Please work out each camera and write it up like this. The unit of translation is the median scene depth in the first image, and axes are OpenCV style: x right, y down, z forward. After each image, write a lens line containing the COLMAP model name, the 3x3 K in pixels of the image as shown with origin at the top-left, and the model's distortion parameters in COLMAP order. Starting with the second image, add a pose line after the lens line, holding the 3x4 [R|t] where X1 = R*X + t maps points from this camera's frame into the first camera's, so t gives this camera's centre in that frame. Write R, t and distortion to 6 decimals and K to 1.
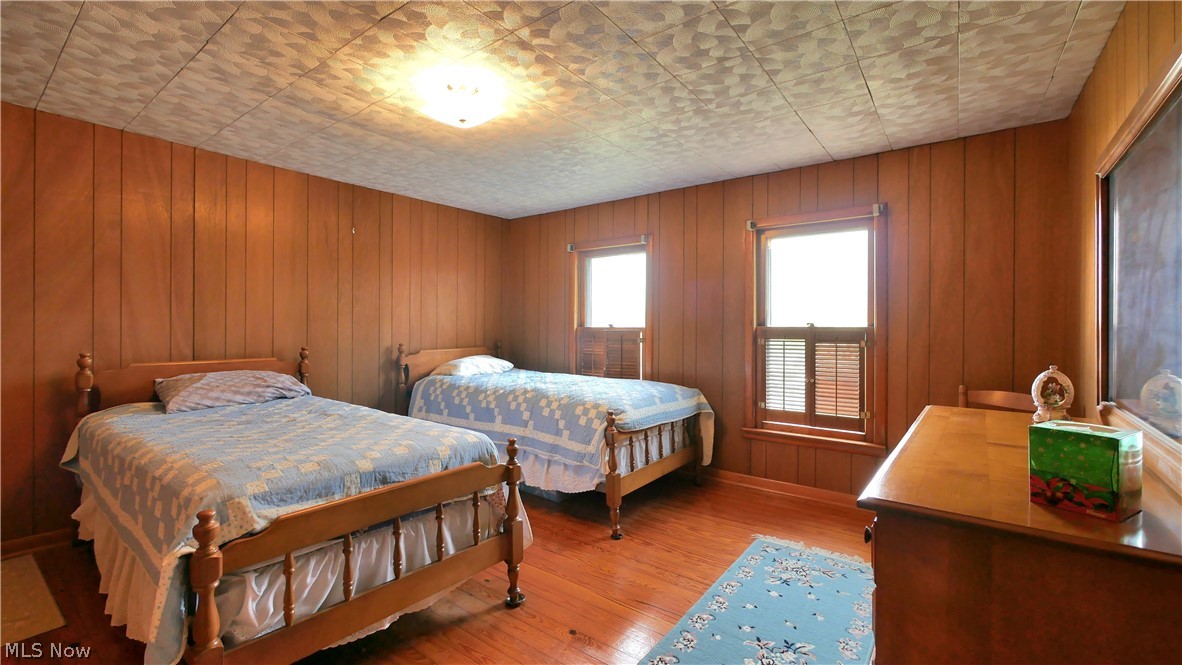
lens RADIAL K [[507.9, 0, 590.0], [0, 507.9, 326.8], [0, 0, 1]] dist [-0.005648, 0.000106]
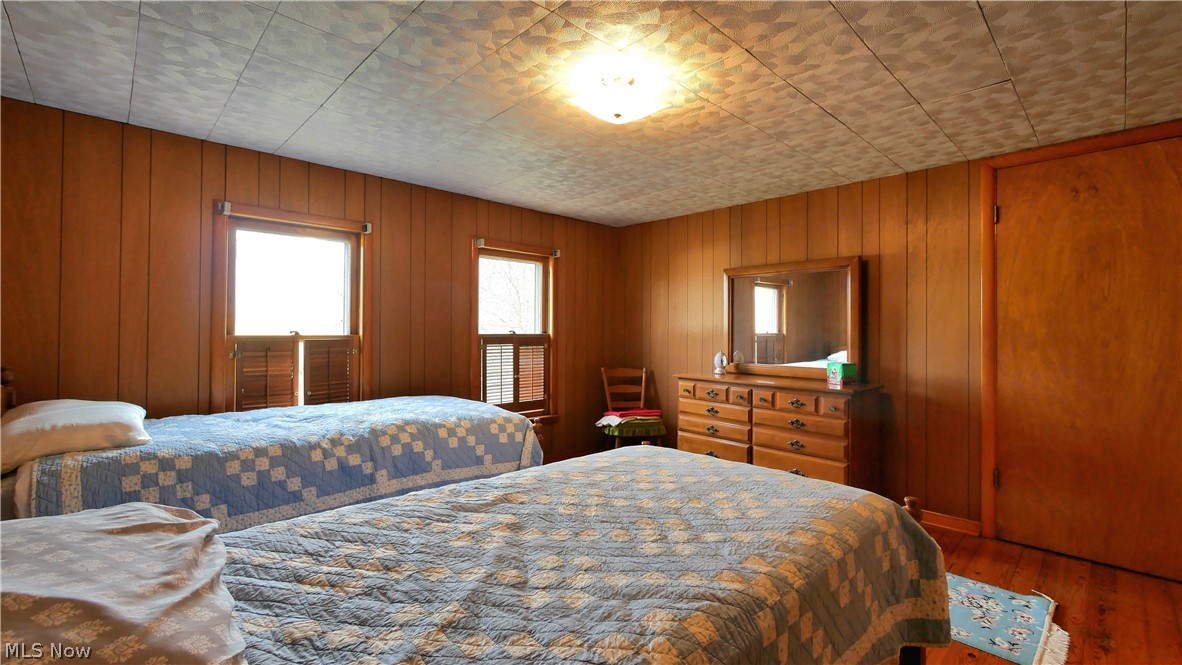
lens RADIAL K [[507.9, 0, 589.8], [0, 507.9, 329.0], [0, 0, 1]] dist [-0.005648, 0.000106]
pose [[0.143926, 0.006321, 0.989568, -0.778659], [0.003962, 0.999968, -0.006964, -0.002890], [-0.989581, 0.004923, 0.143896, 0.626000]]
